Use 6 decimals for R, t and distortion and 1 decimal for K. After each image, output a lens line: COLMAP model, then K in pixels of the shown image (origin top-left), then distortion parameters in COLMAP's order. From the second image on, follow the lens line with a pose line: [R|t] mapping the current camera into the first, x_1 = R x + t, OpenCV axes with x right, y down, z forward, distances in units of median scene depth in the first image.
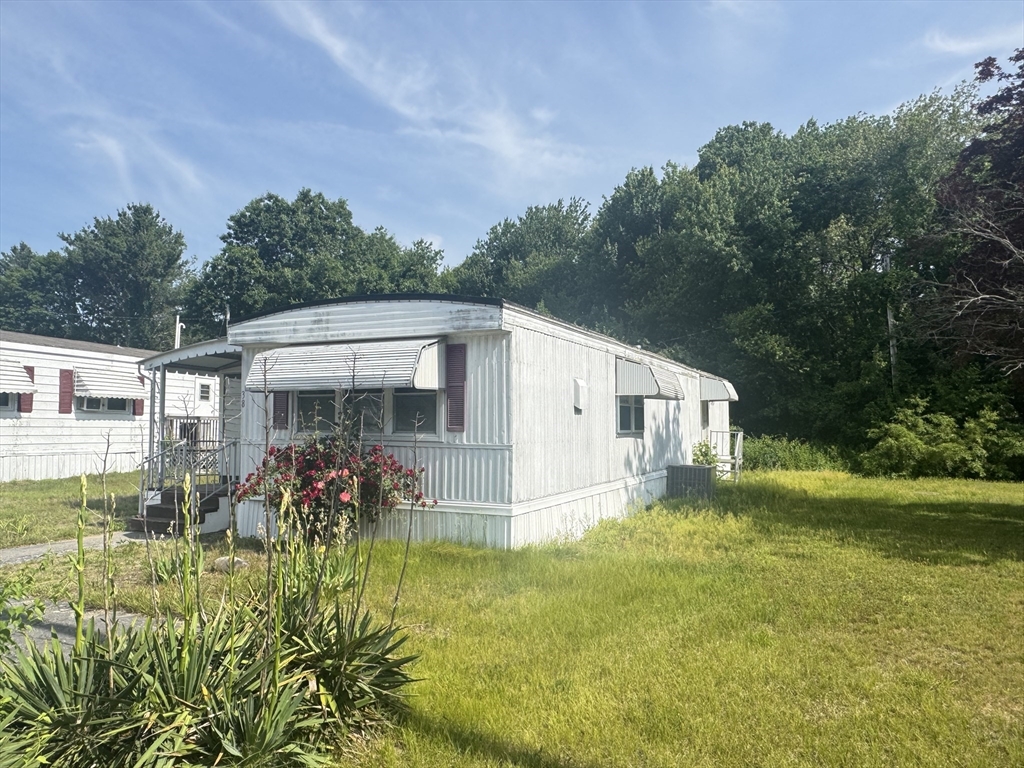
lens RADIAL K [[732.7, 0, 512.0], [0, 732.7, 384.0], [0, 0, 1]] dist [0.004836, 0.001042]
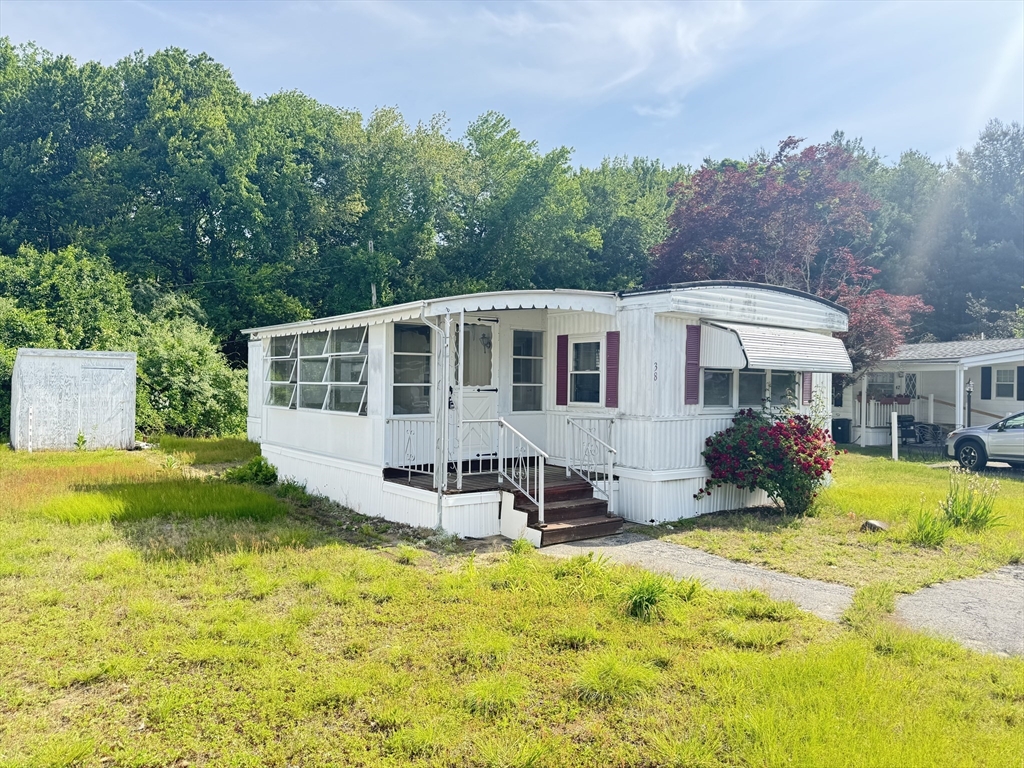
lens RADIAL K [[738.6, 0, 512.0], [0, 738.6, 384.0], [0, 0, 1]] dist [0.086255, -0.097220]
pose [[0.445783, 0.005355, 0.895125, -1.378461], [-0.069276, 0.997189, 0.028535, 0.024415], [-0.892456, -0.074731, 0.444901, 0.819204]]
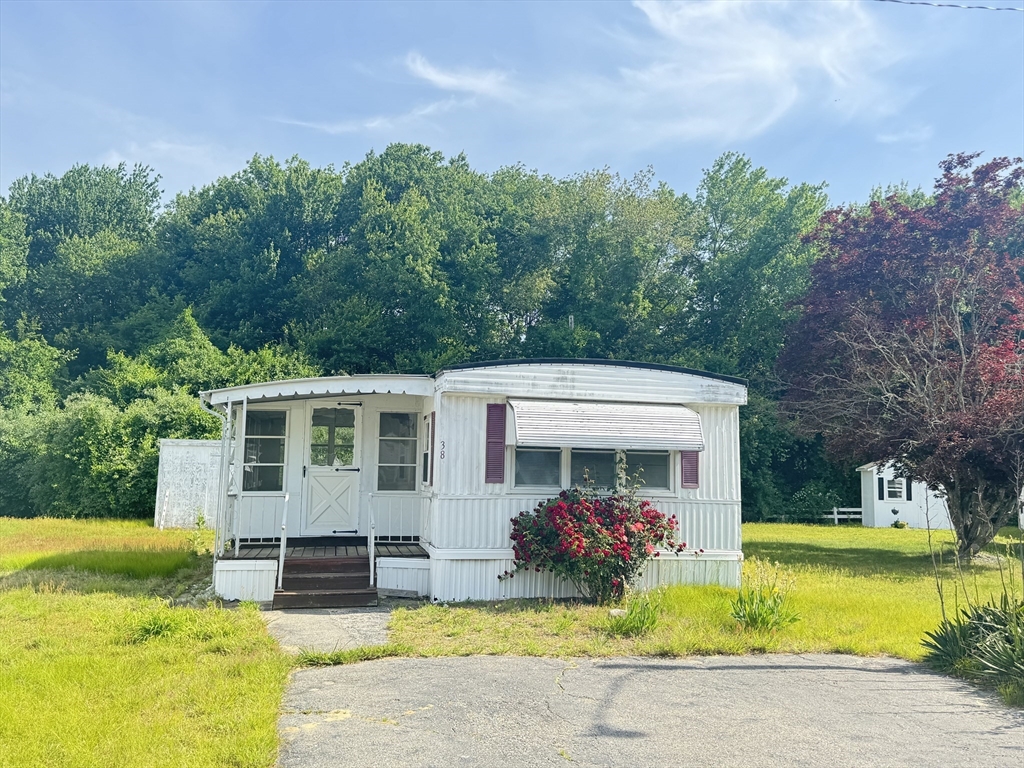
lens RADIAL K [[908.0, 0, 512.0], [0, 908.0, 384.0], [0, 0, 1]] dist [0.092583, -0.009401]
pose [[0.785332, 0.071977, 0.614876, -1.104701], [-0.054482, 0.997400, -0.047170, -0.014490], [-0.616673, 0.003545, 0.787211, 0.041062]]
